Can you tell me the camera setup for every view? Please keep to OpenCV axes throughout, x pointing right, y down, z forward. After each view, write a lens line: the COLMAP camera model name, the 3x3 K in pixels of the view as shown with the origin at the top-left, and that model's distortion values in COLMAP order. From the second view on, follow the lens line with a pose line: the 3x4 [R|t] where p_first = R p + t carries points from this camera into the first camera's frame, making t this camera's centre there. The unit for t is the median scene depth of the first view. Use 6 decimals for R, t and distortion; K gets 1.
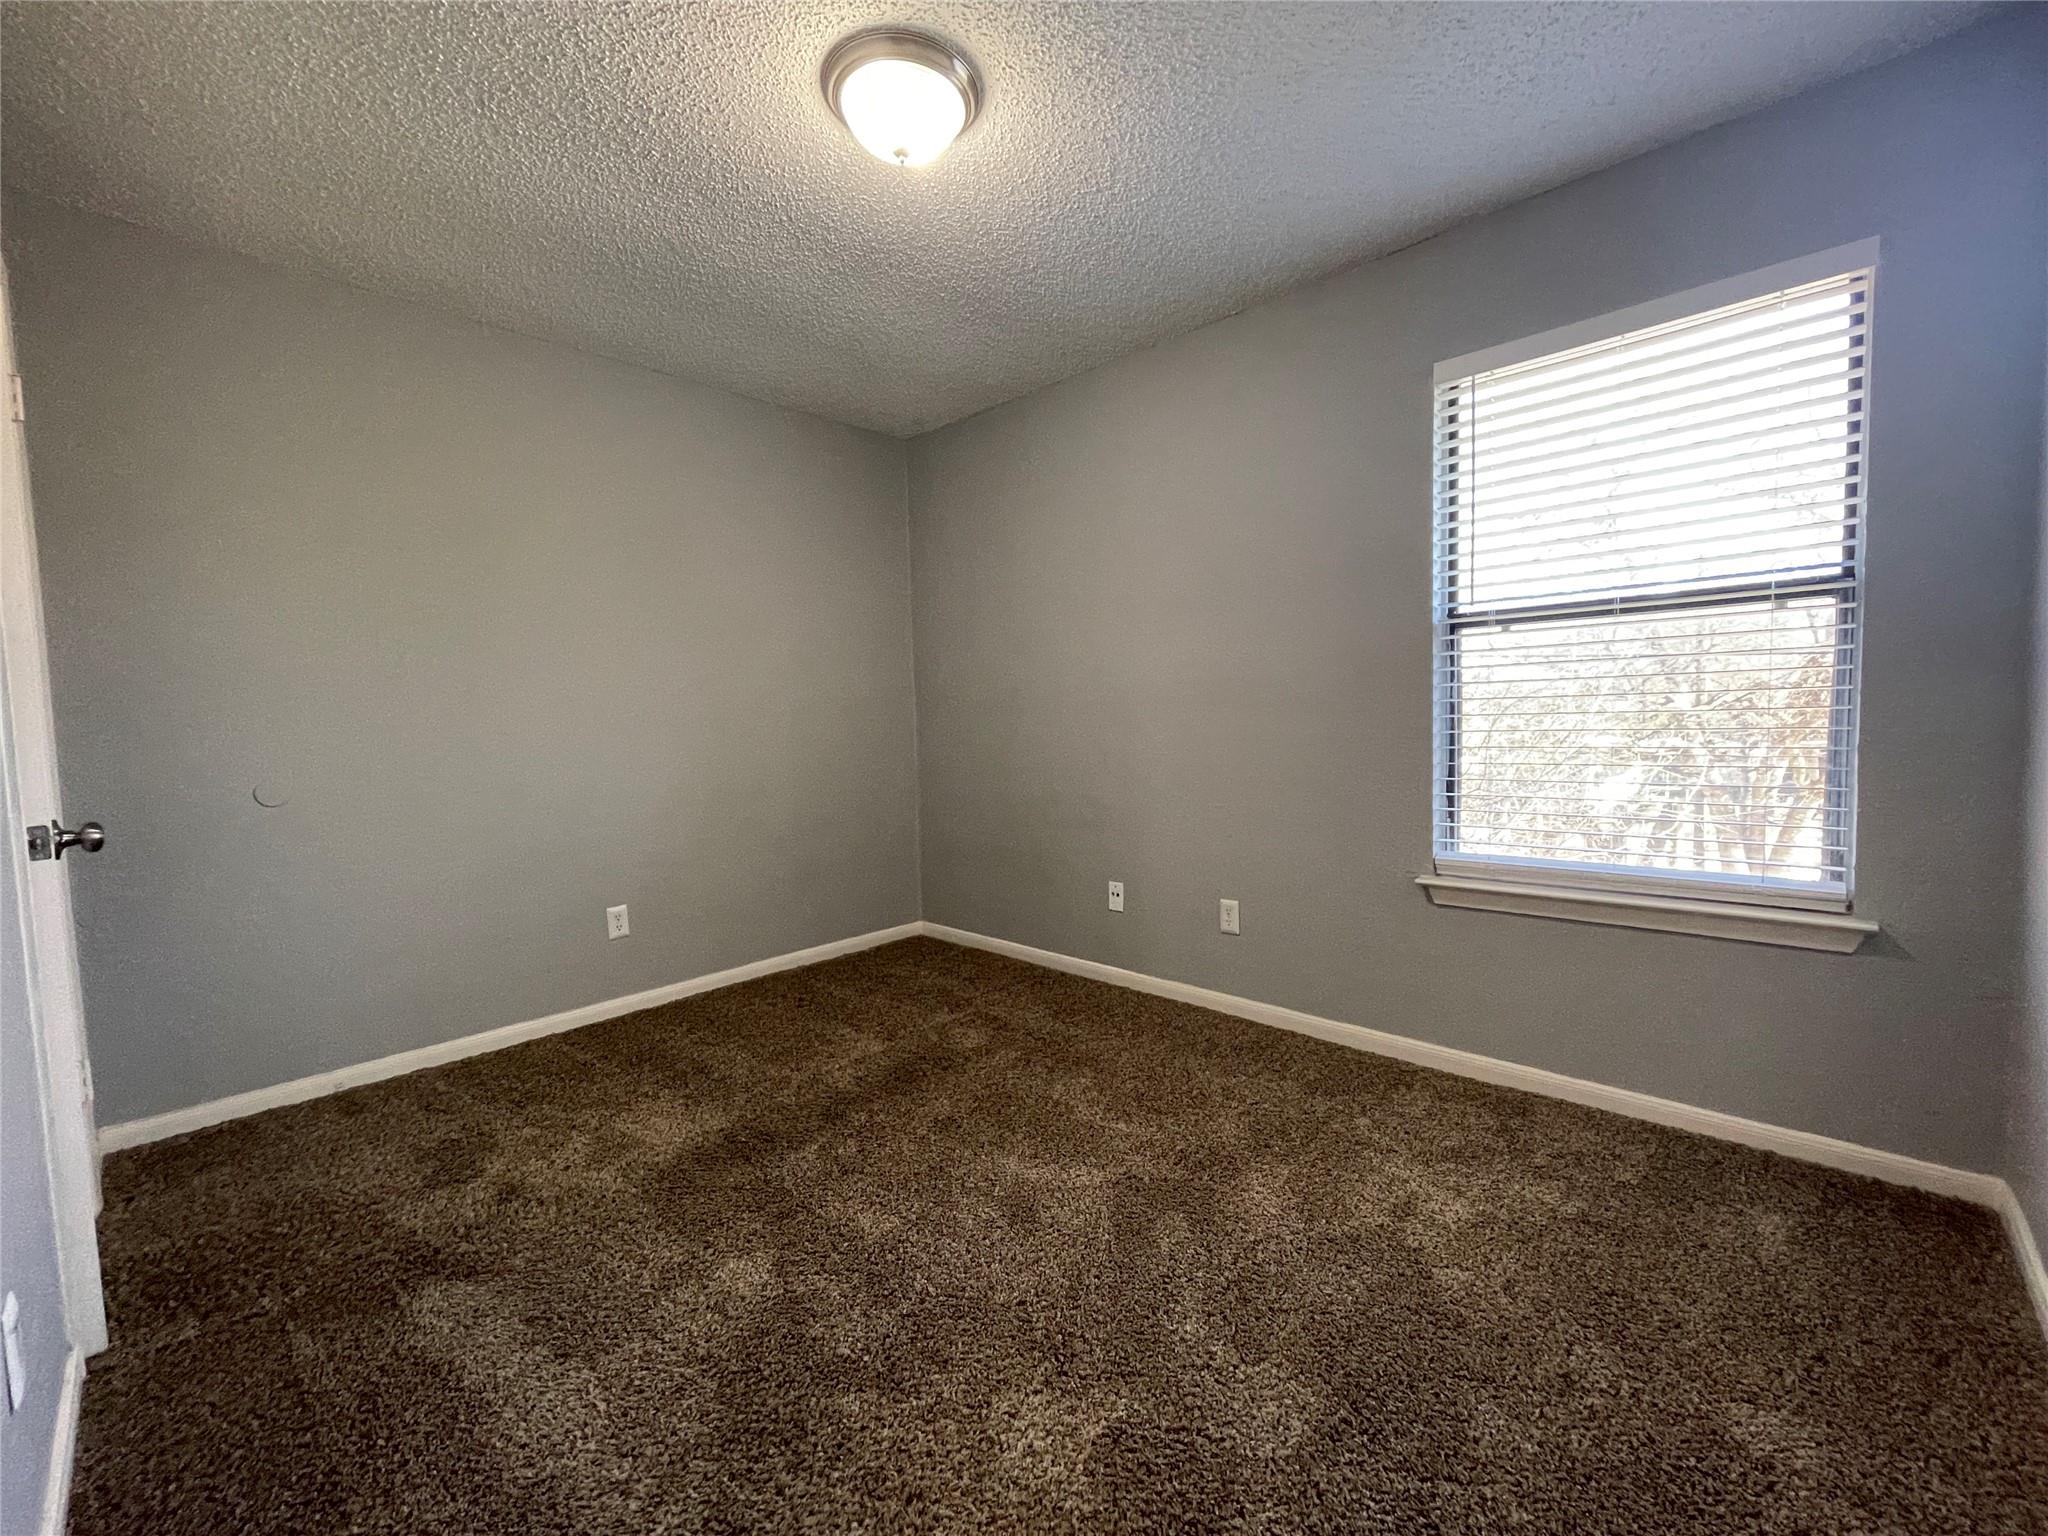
lens RADIAL K [[827.0, 0, 1024.0], [0, 827.0, 768.0], [0, 0, 1]] dist [-0.000937, -0.000066]
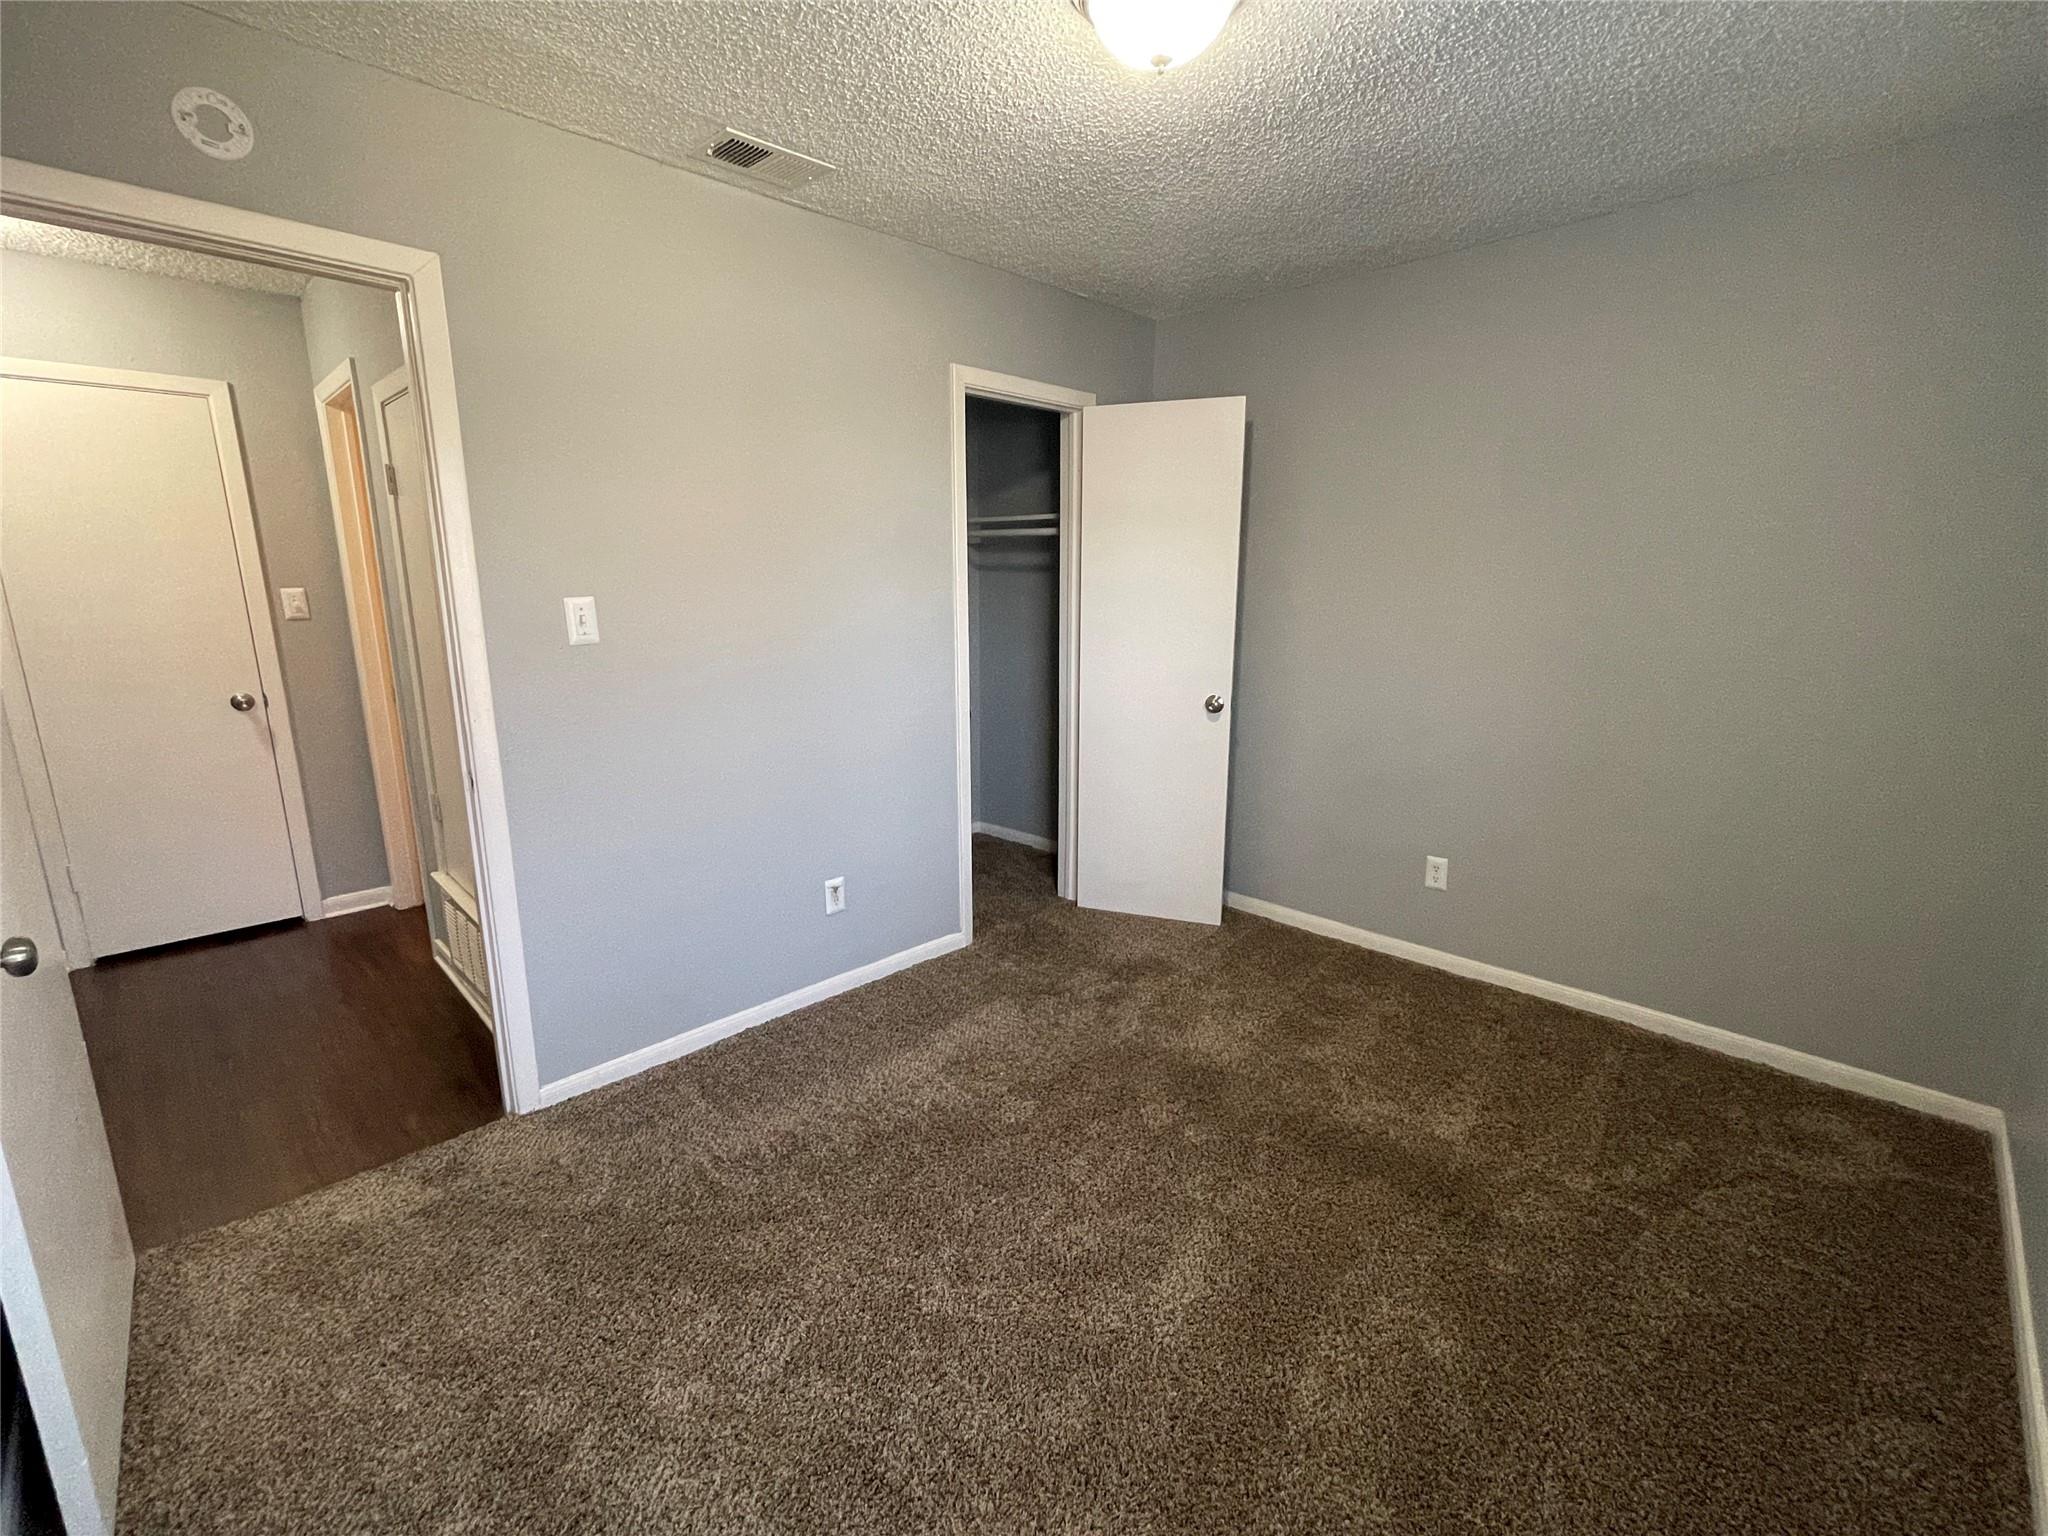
lens RADIAL K [[884.5, 0, 1024.0], [0, 884.5, 768.0], [0, 0, 1]] dist [-0.000377, -0.000022]
pose [[-0.025780, 0.236230, -0.971355, 0.494384], [-0.065736, 0.969174, 0.237444, -0.145950], [0.997504, 0.069974, -0.009457, 0.524637]]
